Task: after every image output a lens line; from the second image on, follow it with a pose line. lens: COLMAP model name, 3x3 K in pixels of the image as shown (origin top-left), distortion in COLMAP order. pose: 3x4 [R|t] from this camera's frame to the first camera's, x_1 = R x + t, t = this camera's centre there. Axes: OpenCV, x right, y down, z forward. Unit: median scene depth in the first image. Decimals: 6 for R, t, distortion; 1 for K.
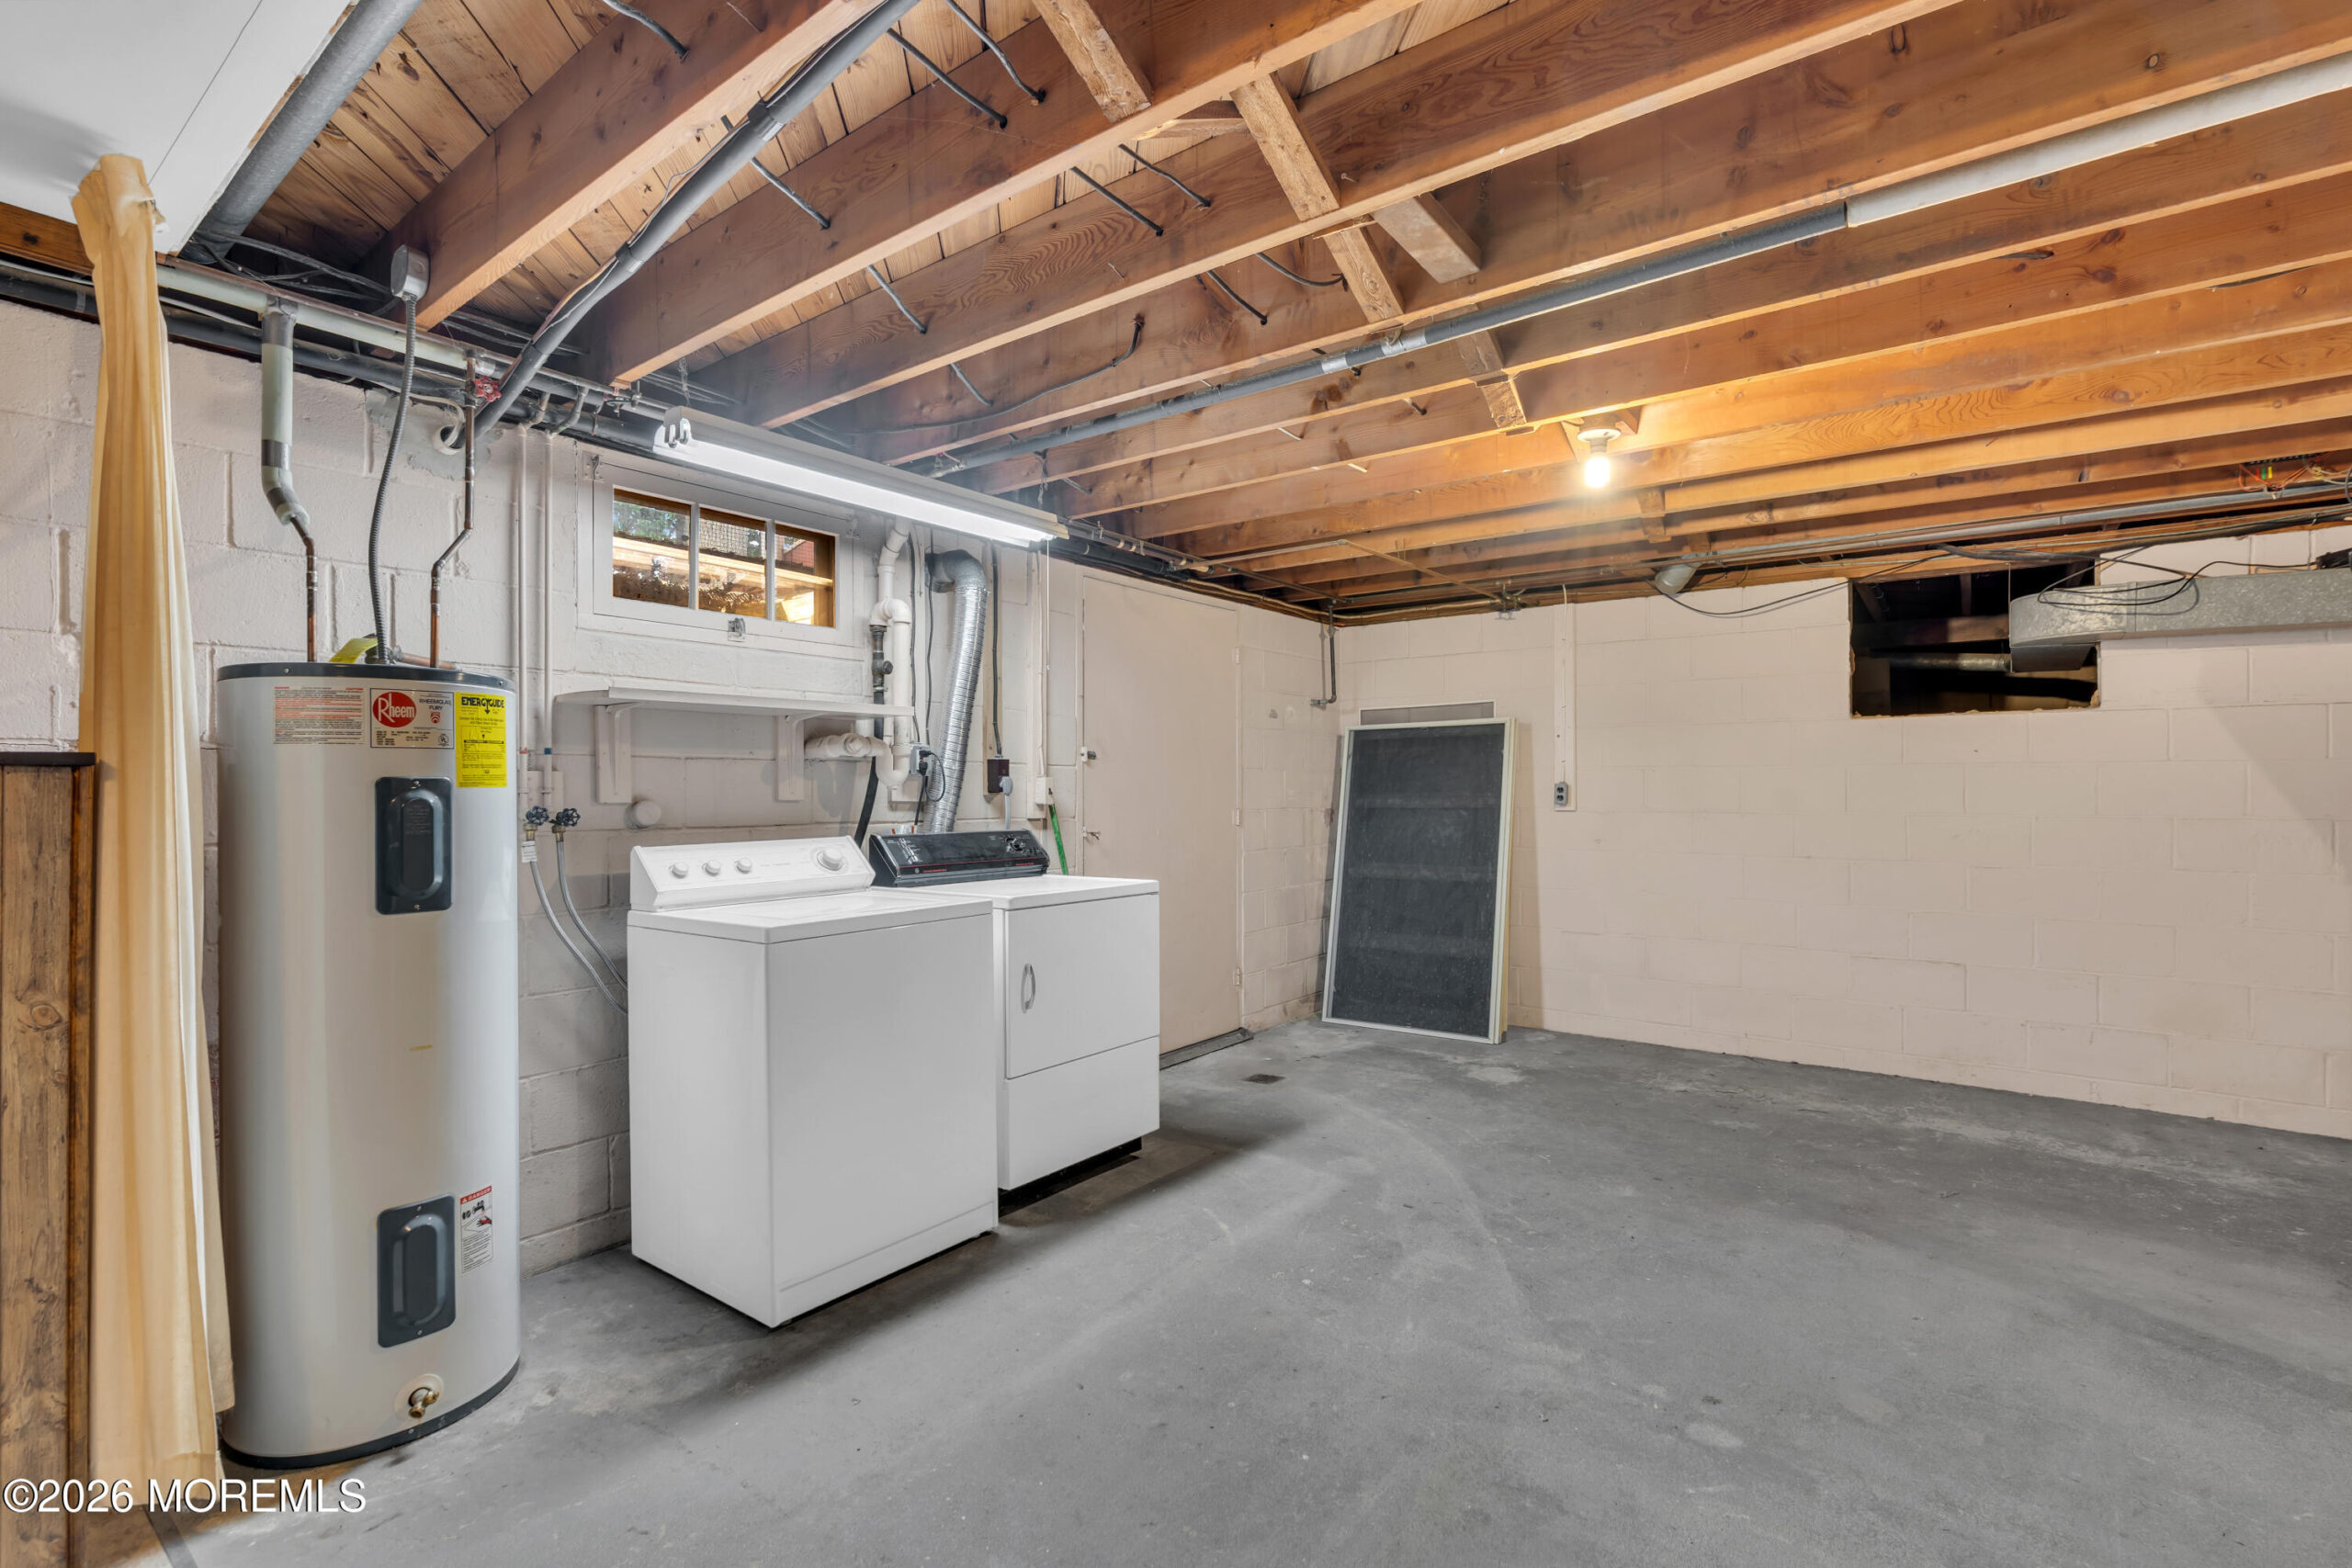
lens RADIAL K [[1057.2, 0, 1172.2], [0, 1057.2, 791.3], [0, 0, 1]] dist [0.000601, 0.002080]
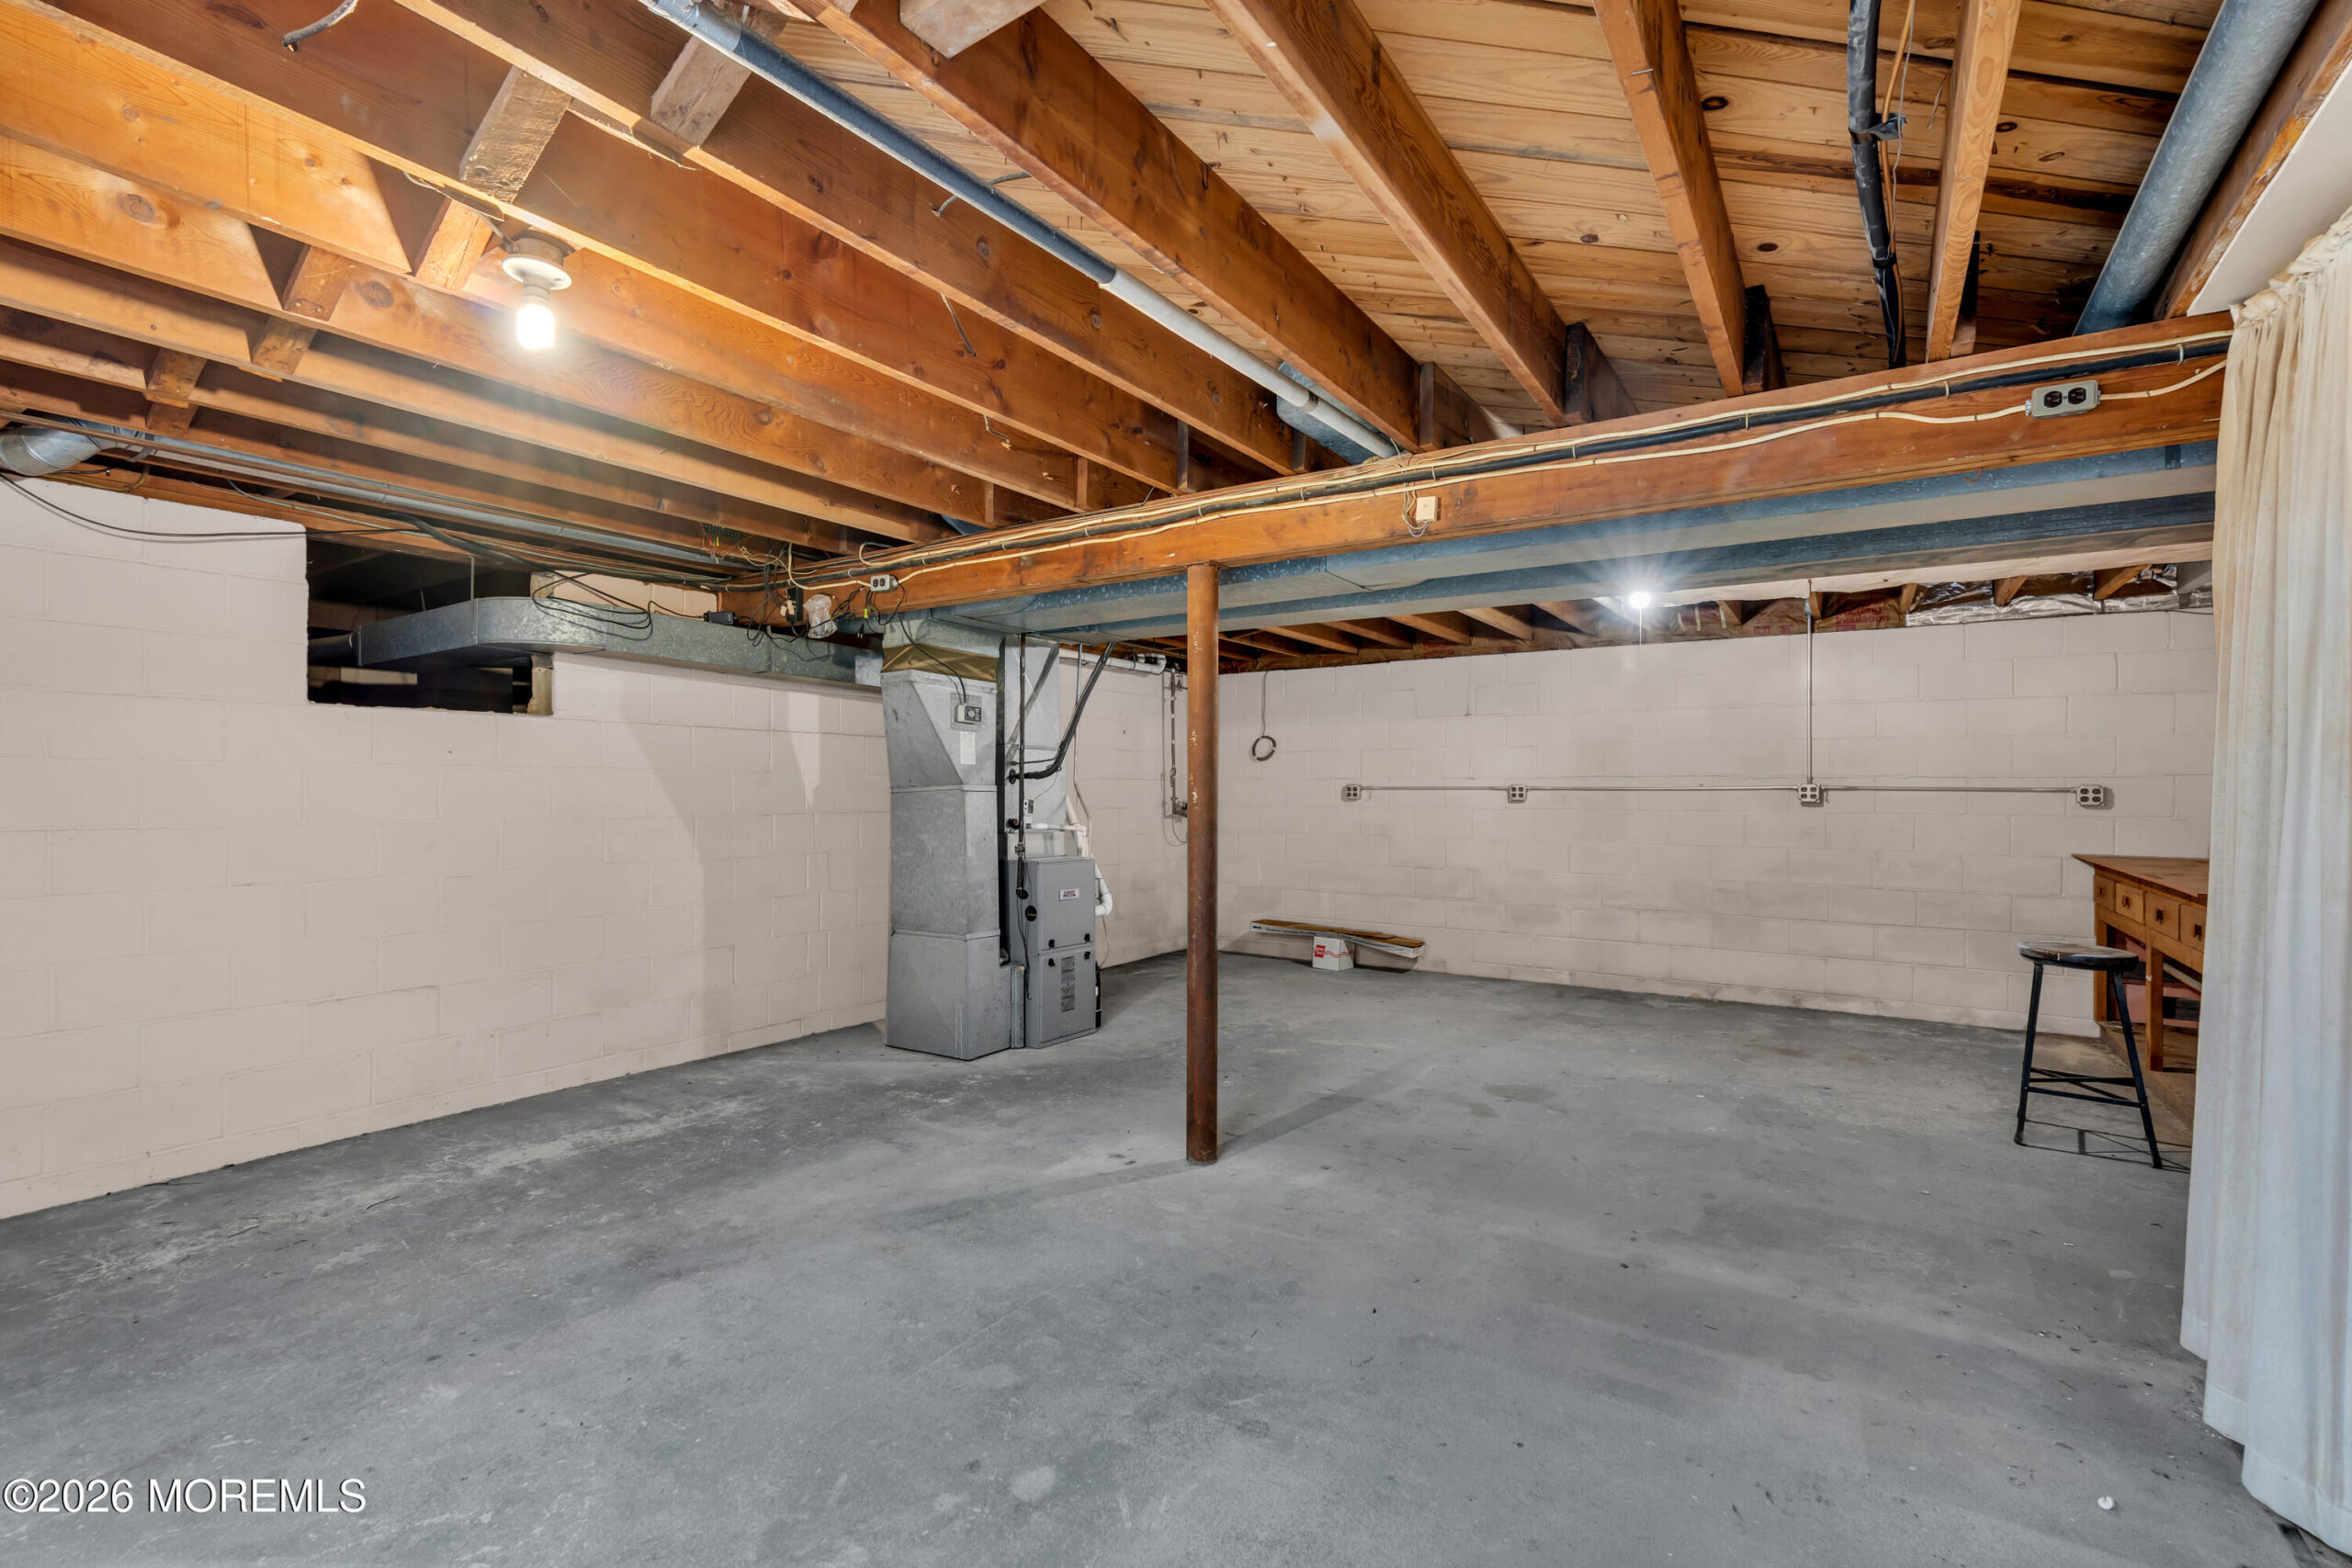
lens RADIAL K [[1057.2, 0, 1170.7], [0, 1057.2, 786.9], [0, 0, 1]] dist [0.000601, 0.002080]
pose [[-0.052230, 0.003432, 0.998629, -0.226748], [0.002289, 0.999992, -0.003317, -0.003281], [-0.998632, 0.002112, -0.052238, 0.483620]]
